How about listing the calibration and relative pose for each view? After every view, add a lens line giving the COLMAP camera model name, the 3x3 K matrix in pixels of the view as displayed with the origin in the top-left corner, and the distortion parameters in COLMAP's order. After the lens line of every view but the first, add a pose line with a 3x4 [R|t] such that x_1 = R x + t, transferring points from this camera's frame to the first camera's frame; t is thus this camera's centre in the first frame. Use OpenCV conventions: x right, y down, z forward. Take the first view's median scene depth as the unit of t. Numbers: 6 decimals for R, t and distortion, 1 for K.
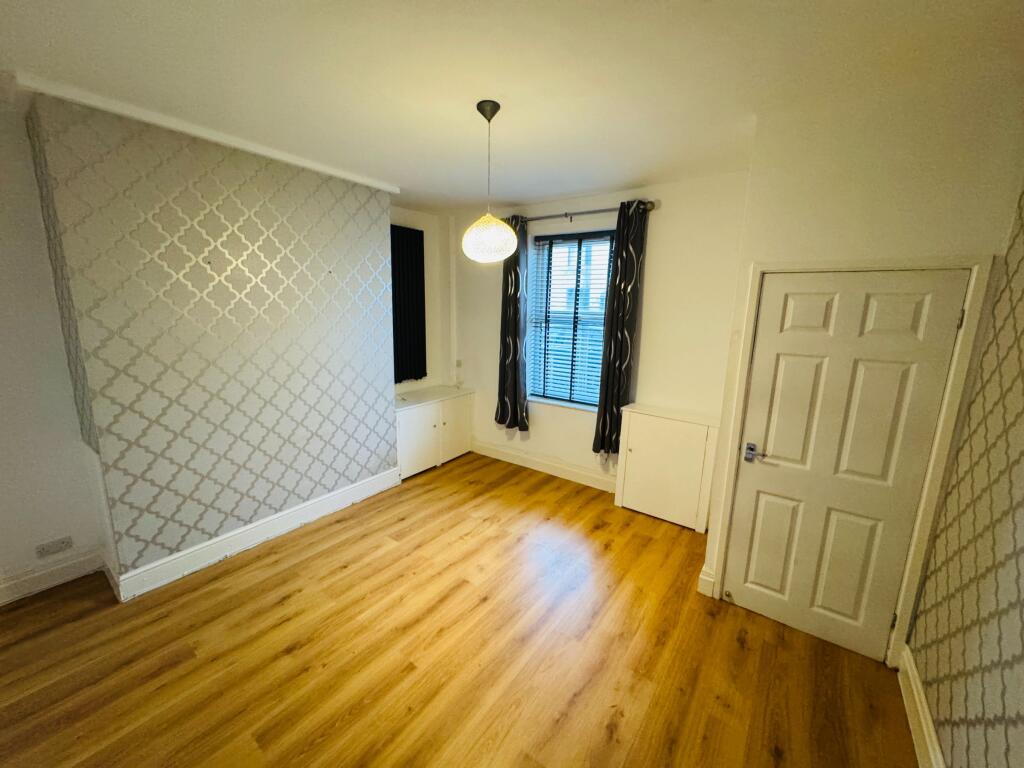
lens RADIAL K [[407.9, 0, 508.0], [0, 407.9, 382.1], [0, 0, 1]] dist [-0.002224, -0.000564]
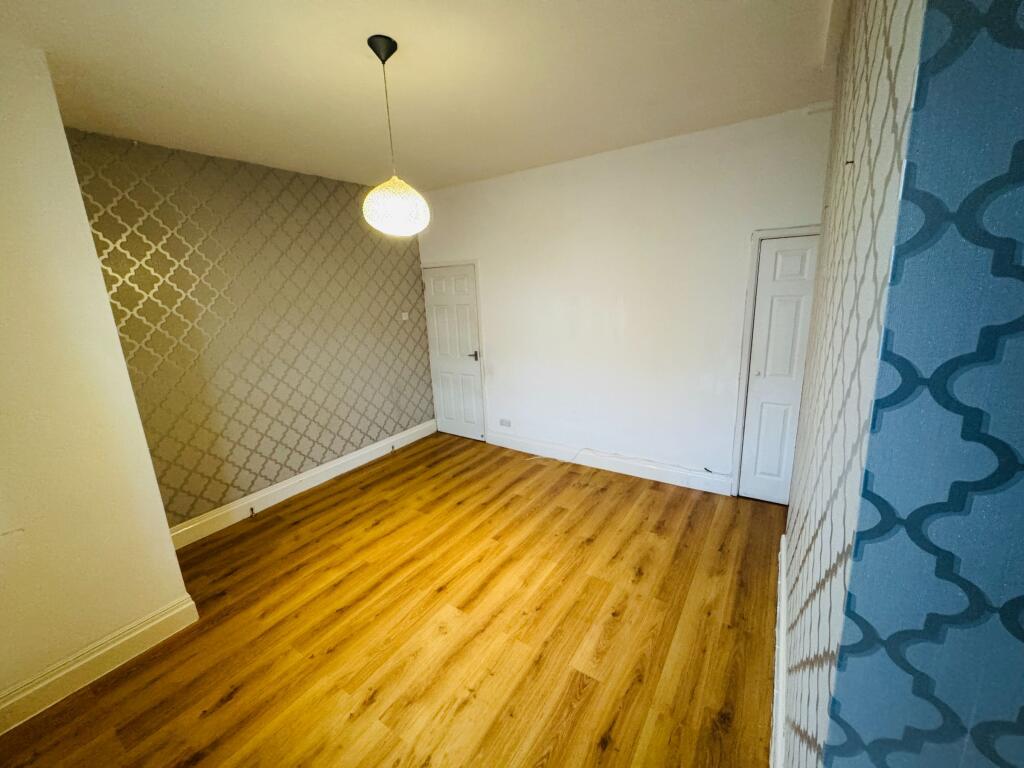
lens RADIAL K [[407.9, 0, 507.1], [0, 407.9, 379.5], [0, 0, 1]] dist [-0.002224, -0.000564]
pose [[-0.998470, 0.042457, -0.035434, -0.197906], [0.024502, 0.914074, 0.404807, -0.310426], [0.049576, 0.403319, -0.913715, 1.655985]]
